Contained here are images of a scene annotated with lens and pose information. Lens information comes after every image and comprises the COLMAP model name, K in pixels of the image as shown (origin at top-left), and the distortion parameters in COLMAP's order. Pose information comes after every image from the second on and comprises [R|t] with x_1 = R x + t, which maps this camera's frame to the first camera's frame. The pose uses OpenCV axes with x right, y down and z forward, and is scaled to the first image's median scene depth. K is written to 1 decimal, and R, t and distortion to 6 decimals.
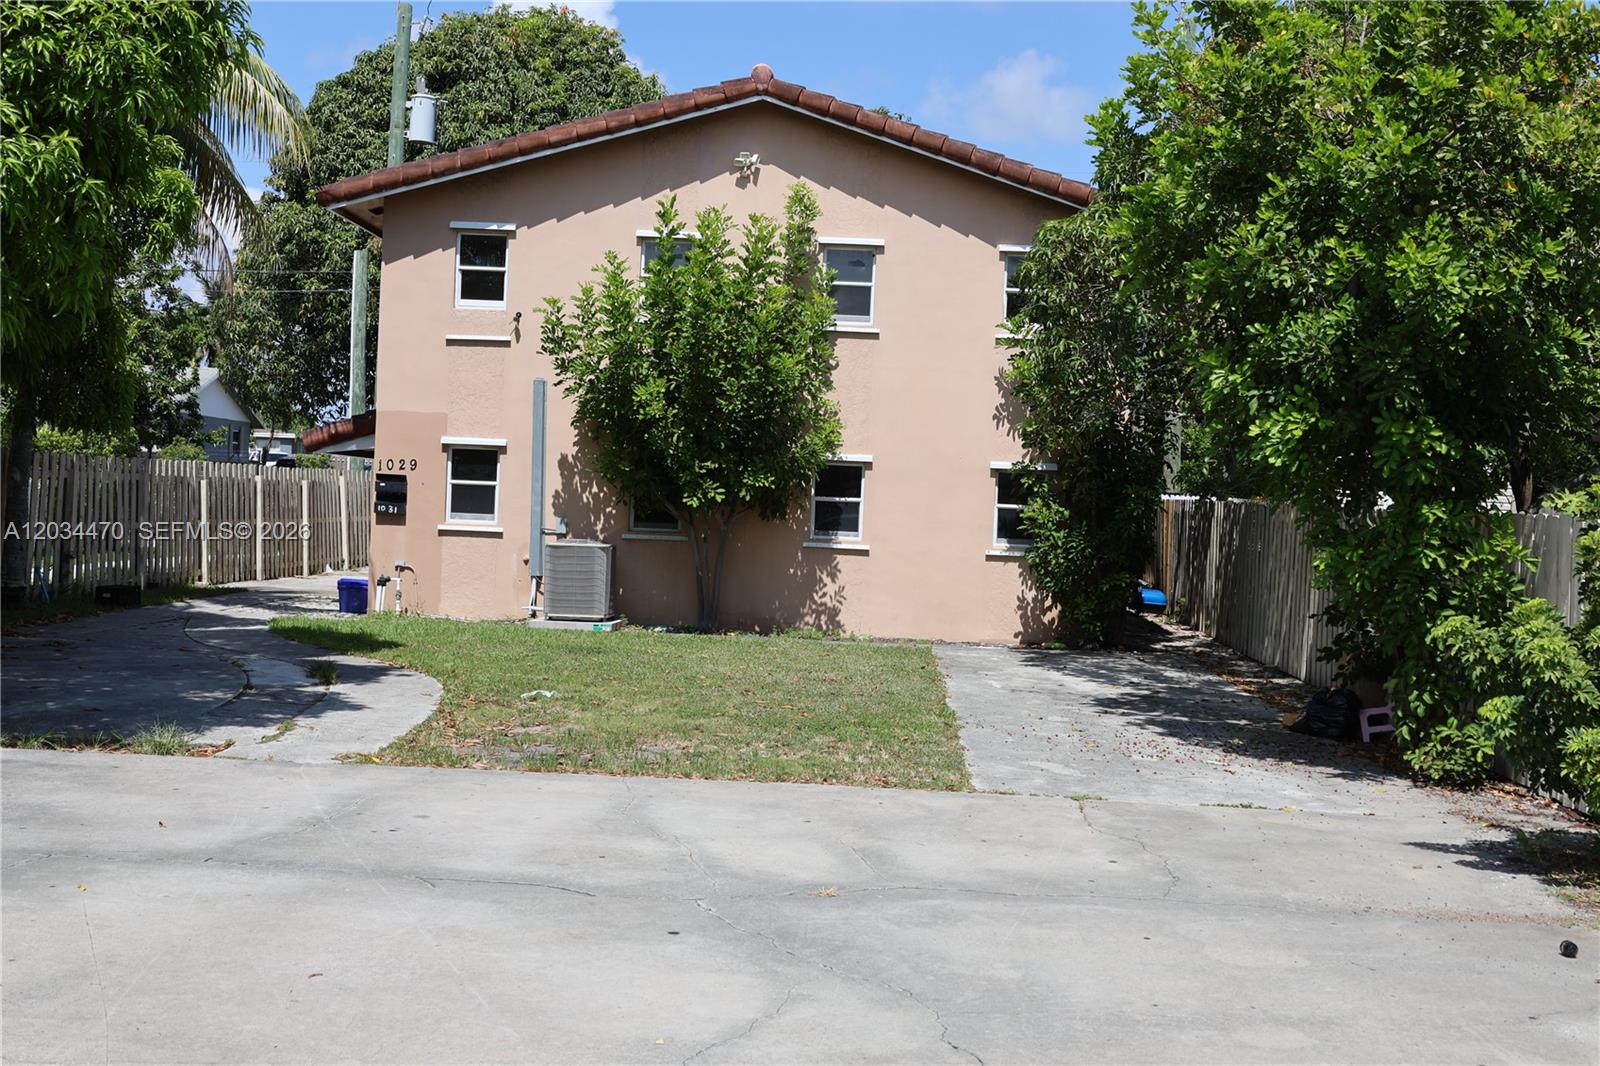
lens RADIAL K [[2003.1, 0, 800.0], [0, 2003.1, 533.0], [0, 0, 1]] dist [0.016232, 0.072802]
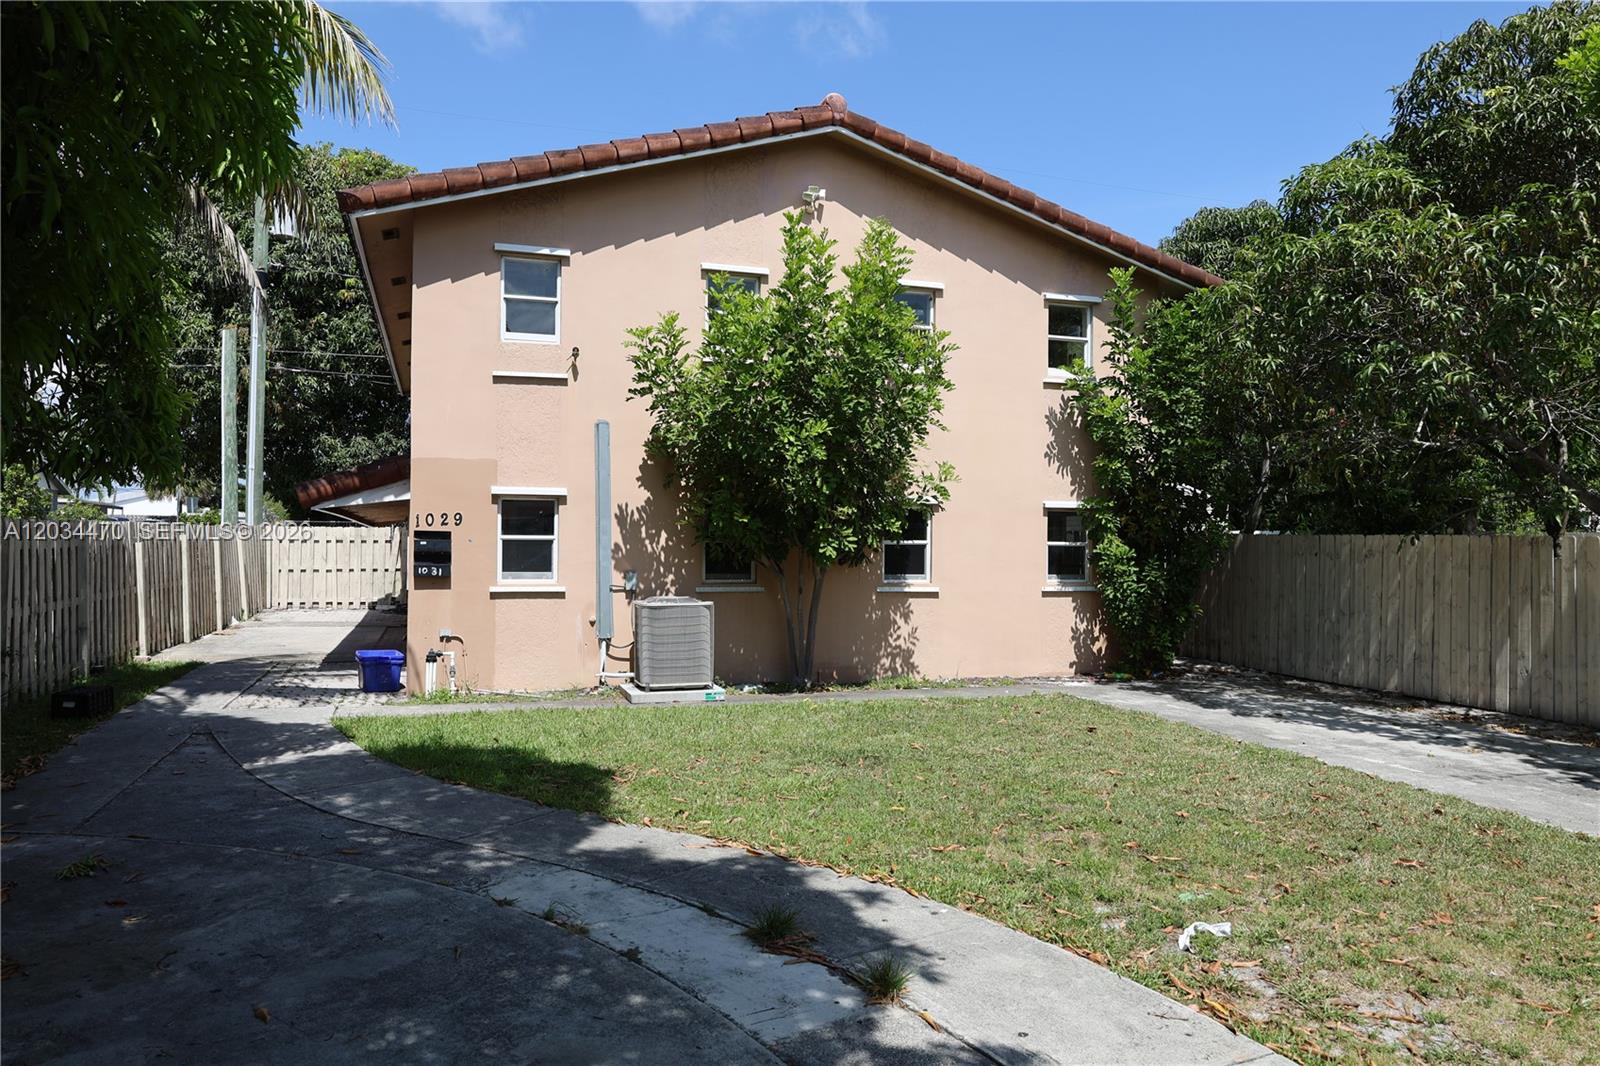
lens RADIAL K [[1123.8, 0, 793.0], [0, 1123.8, 528.6], [0, 0, 1]] dist [-0.000793, 0.001164]
pose [[0.941410, -0.029885, 0.335938, -0.219802], [0.035299, 0.999327, -0.010020, -0.019894], [-0.335413, 0.021291, 0.941831, 0.490515]]
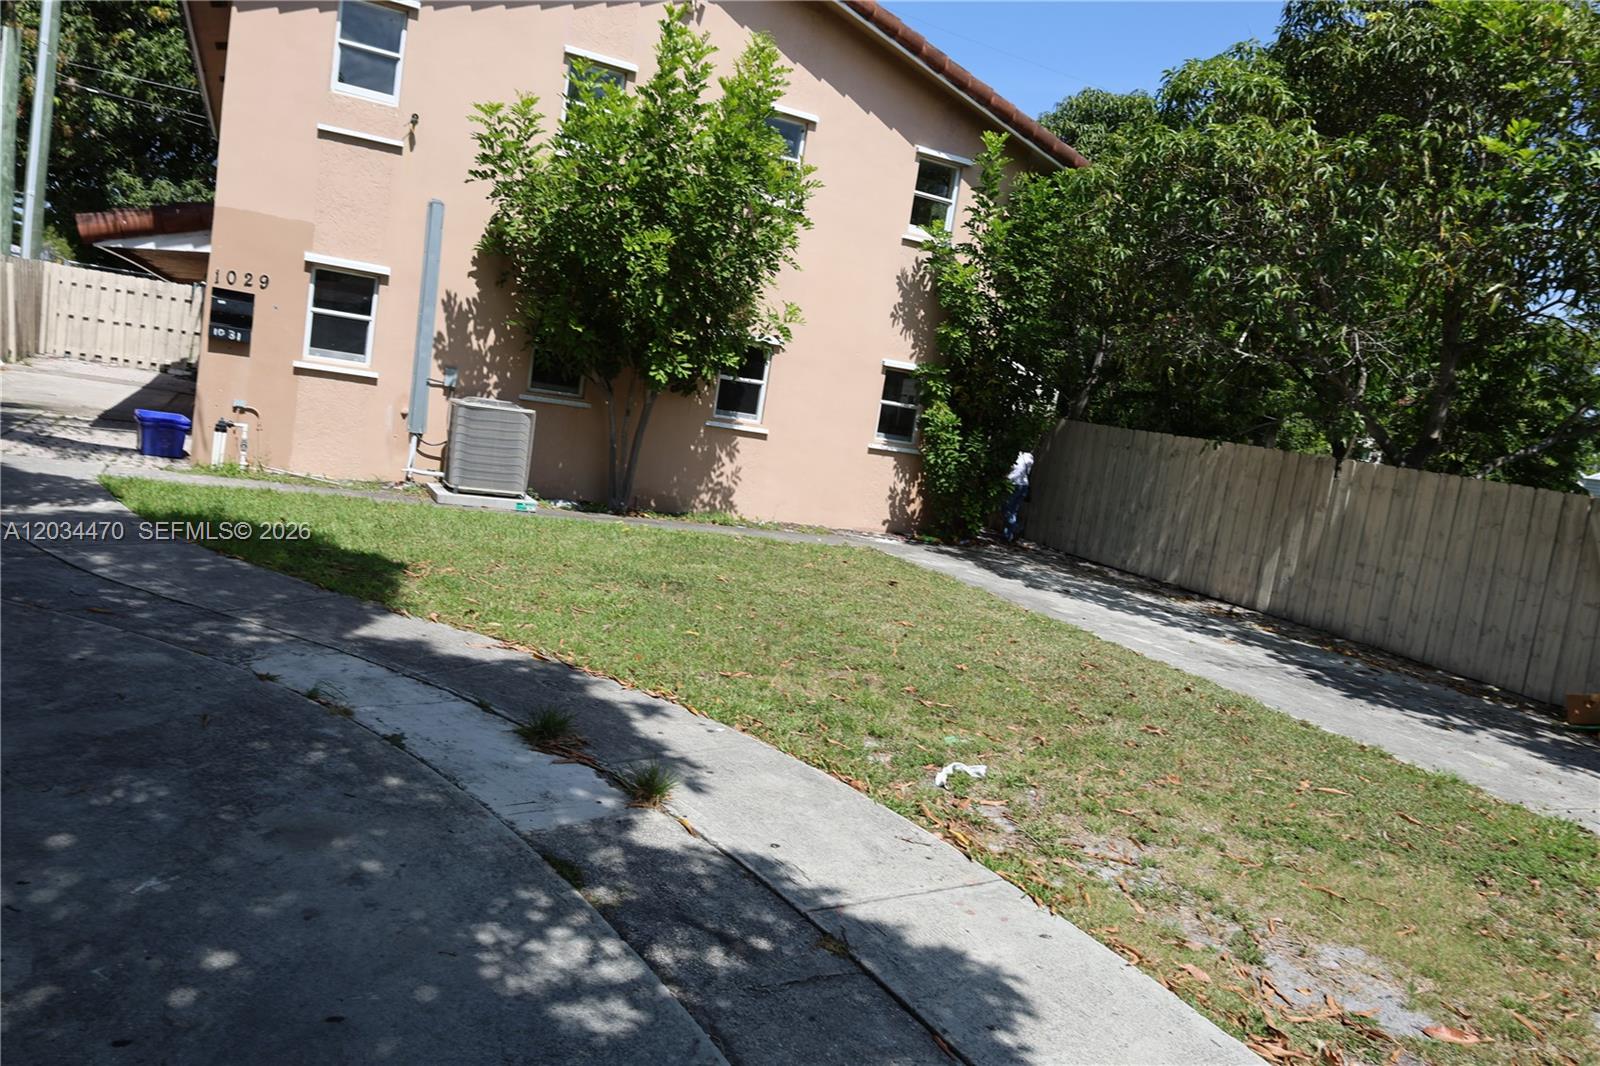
lens RADIAL K [[1125.8, 0, 794.1], [0, 1125.8, 529.3], [0, 0, 1]] dist [-0.001428, 0.001375]
pose [[0.880116, 0.038081, 0.473228, -0.215390], [-0.109309, 0.986252, 0.123930, -0.015443], [-0.462003, -0.160801, 0.872179, 0.493153]]
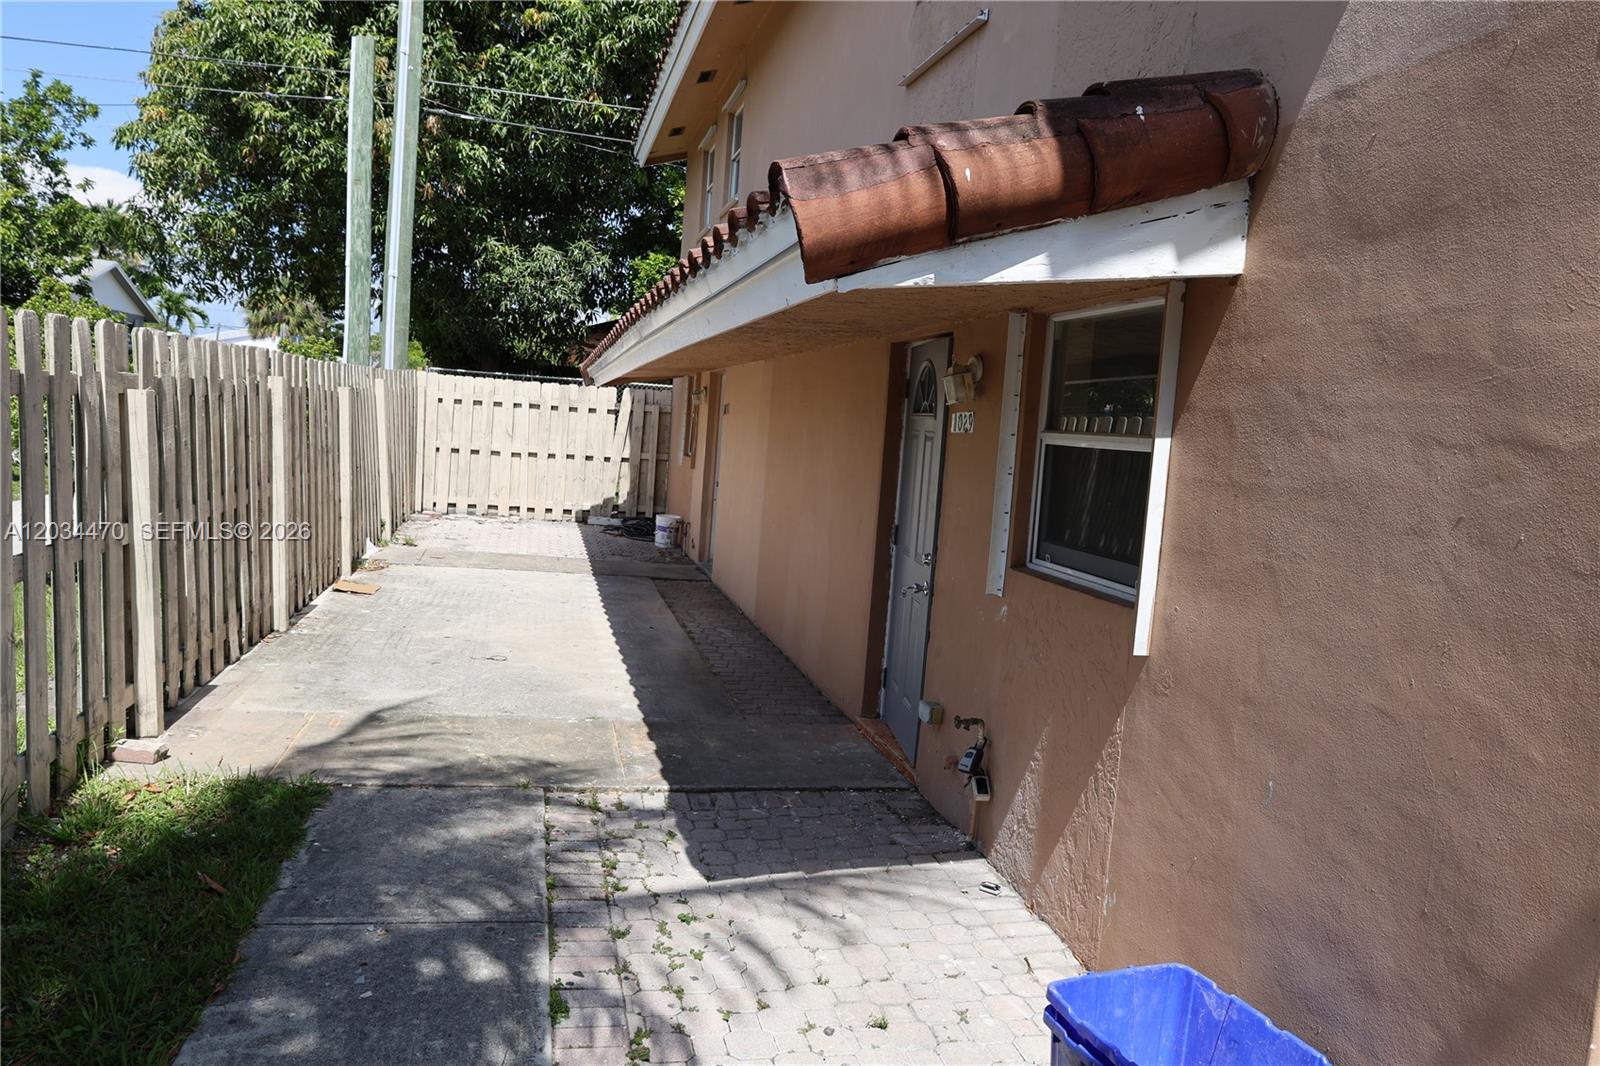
lens RADIAL K [[1125.8, 0, 794.1], [0, 1125.8, 529.3], [0, 0, 1]] dist [-0.001428, 0.001375]
pose [[0.964630, 0.004092, 0.263577, -0.287533], [-0.030229, 0.995001, 0.095184, -0.028758], [-0.261870, -0.099785, 0.959931, 0.945065]]
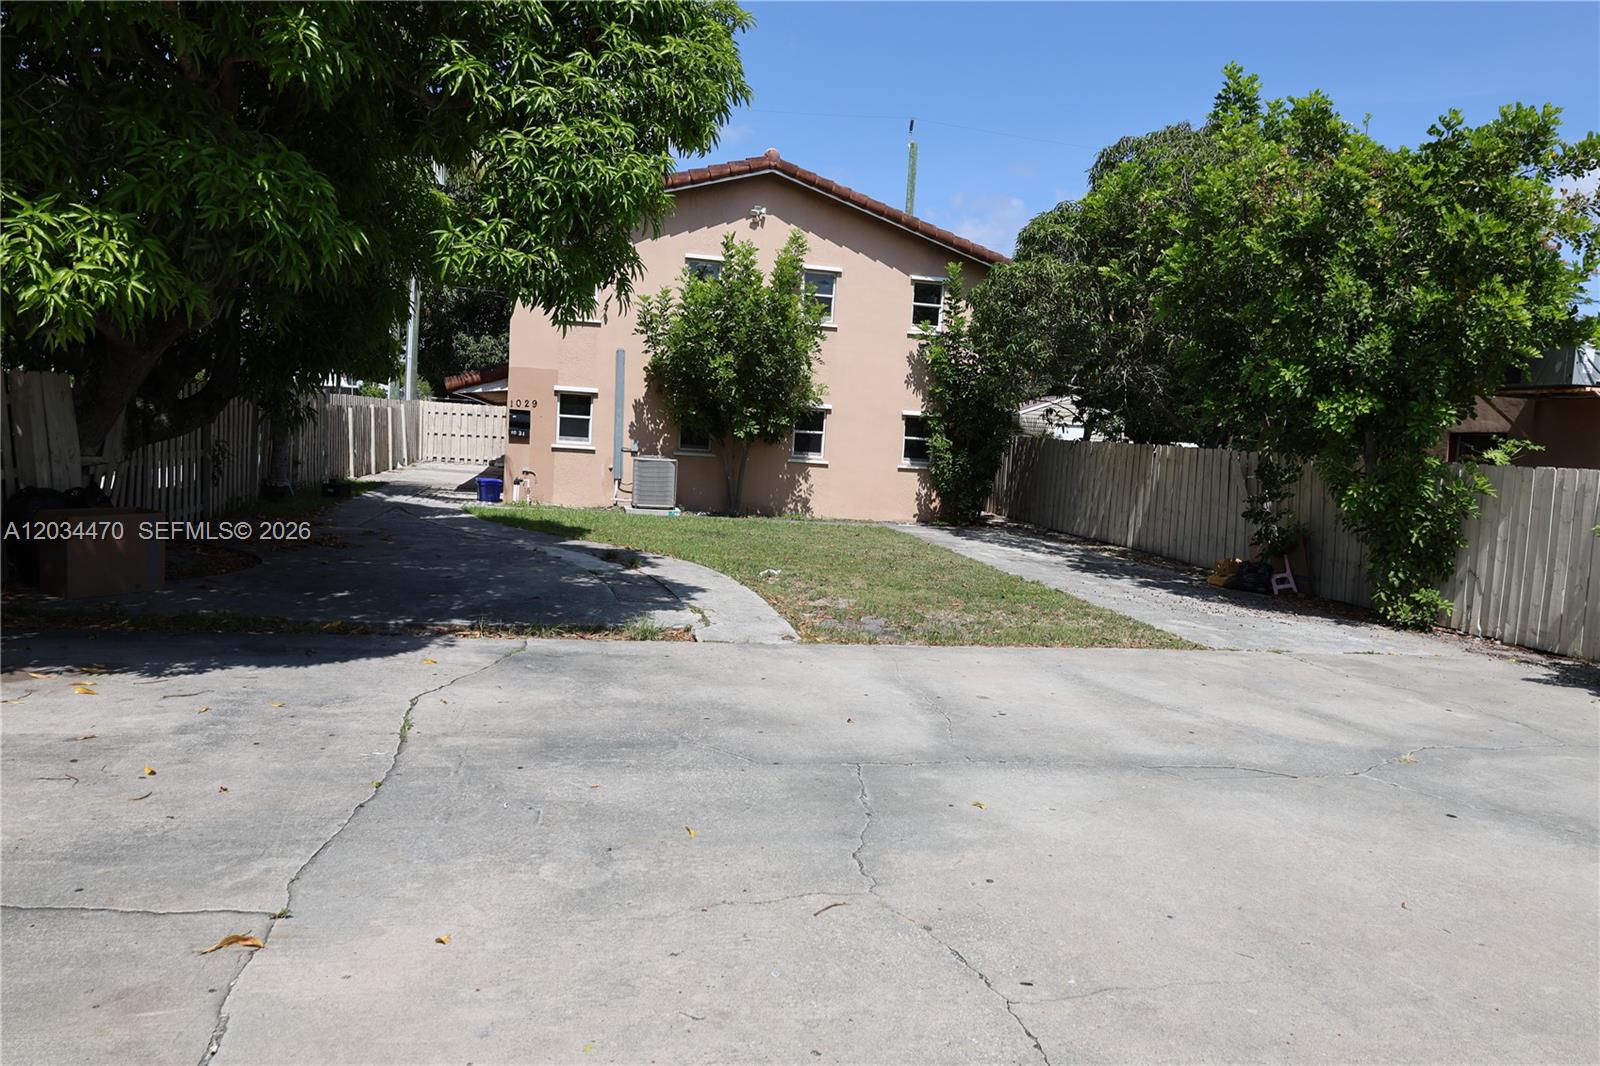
lens RADIAL K [[1123.8, 0, 793.0], [0, 1123.8, 528.6], [0, 0, 1]] dist [-0.000793, 0.001164]
pose [[0.972270, -0.002099, 0.233850, -0.201595], [-0.017363, 0.996552, 0.081133, -0.012399], [-0.233214, -0.082944, 0.968882, 0.129747]]
